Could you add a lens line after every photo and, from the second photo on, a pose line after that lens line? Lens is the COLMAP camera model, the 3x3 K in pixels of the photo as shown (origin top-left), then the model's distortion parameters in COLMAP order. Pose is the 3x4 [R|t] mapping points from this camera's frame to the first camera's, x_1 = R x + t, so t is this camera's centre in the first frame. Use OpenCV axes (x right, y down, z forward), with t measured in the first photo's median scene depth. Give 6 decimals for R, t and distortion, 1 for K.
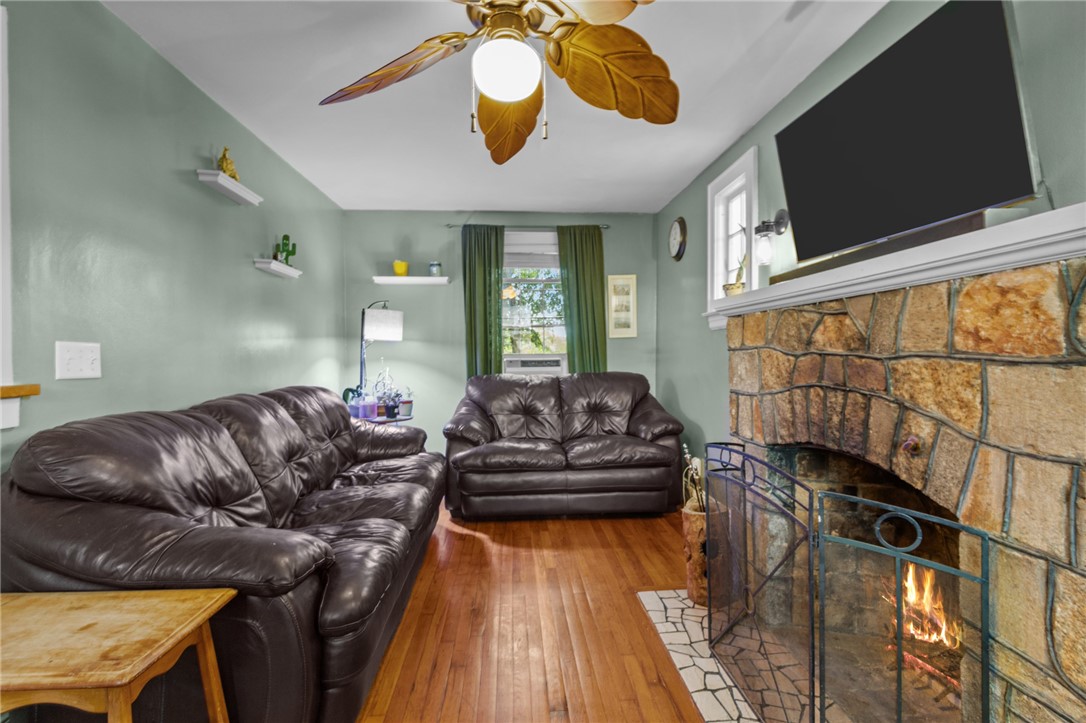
lens RADIAL K [[505.2, 0, 549.1], [0, 505.2, 360.5], [0, 0, 1]] dist [0.008354, -0.003184]
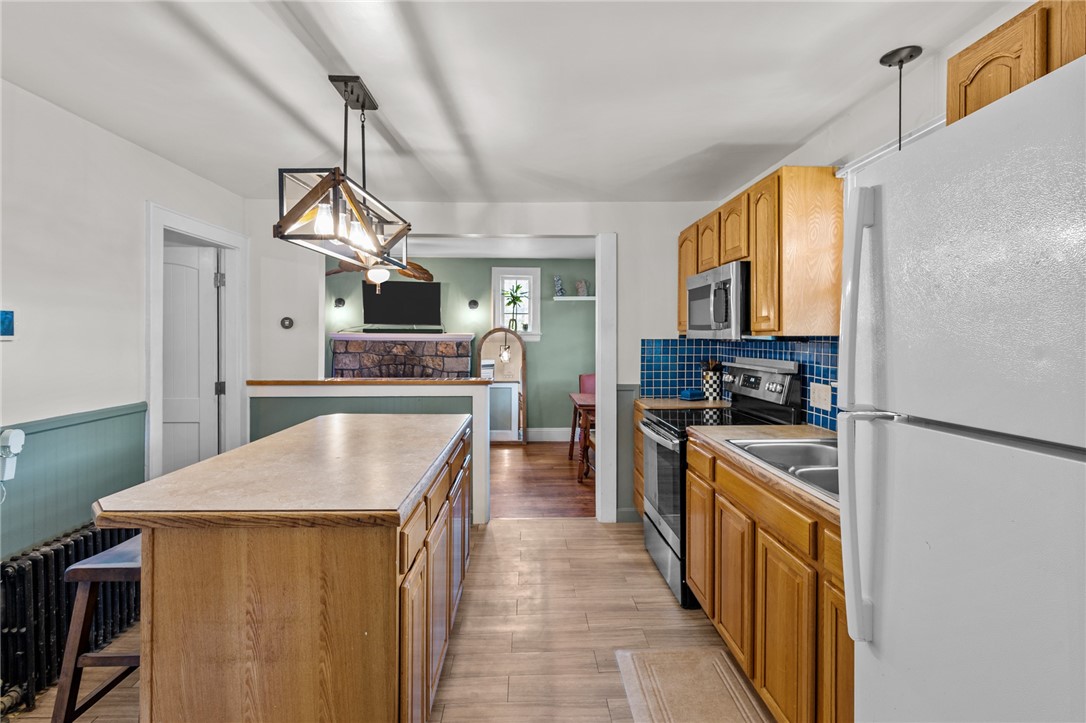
lens RADIAL K [[505.2, 0, 543.6], [0, 505.2, 336.6], [0, 0, 1]] dist [0.008354, -0.003184]
pose [[0.036729, 0.001963, 0.999323, -2.809297], [0.005669, 0.999982, -0.002172, -0.121353], [-0.999309, 0.005745, 0.036717, -0.184254]]
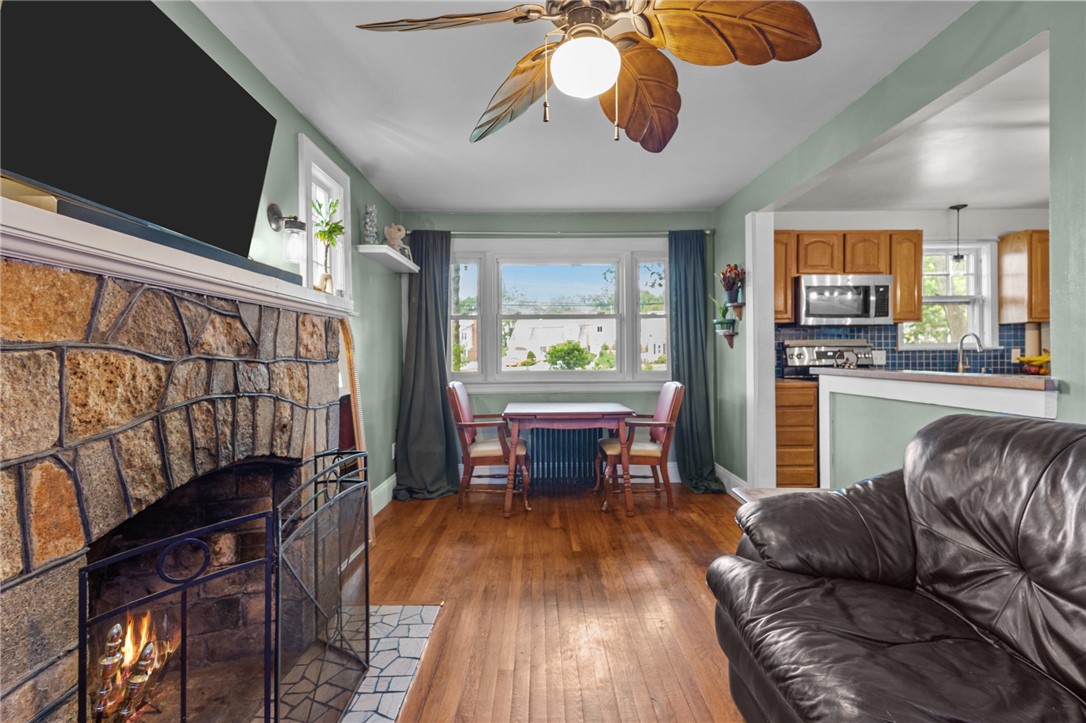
lens RADIAL K [[505.2, 0, 546.4], [0, 505.2, 359.5], [0, 0, 1]] dist [0.008354, -0.003184]
pose [[-0.997996, 0.009369, 0.062575, -0.051931], [0.010661, 0.999736, 0.020345, -0.021533], [-0.062368, 0.020971, -0.997833, 1.639455]]
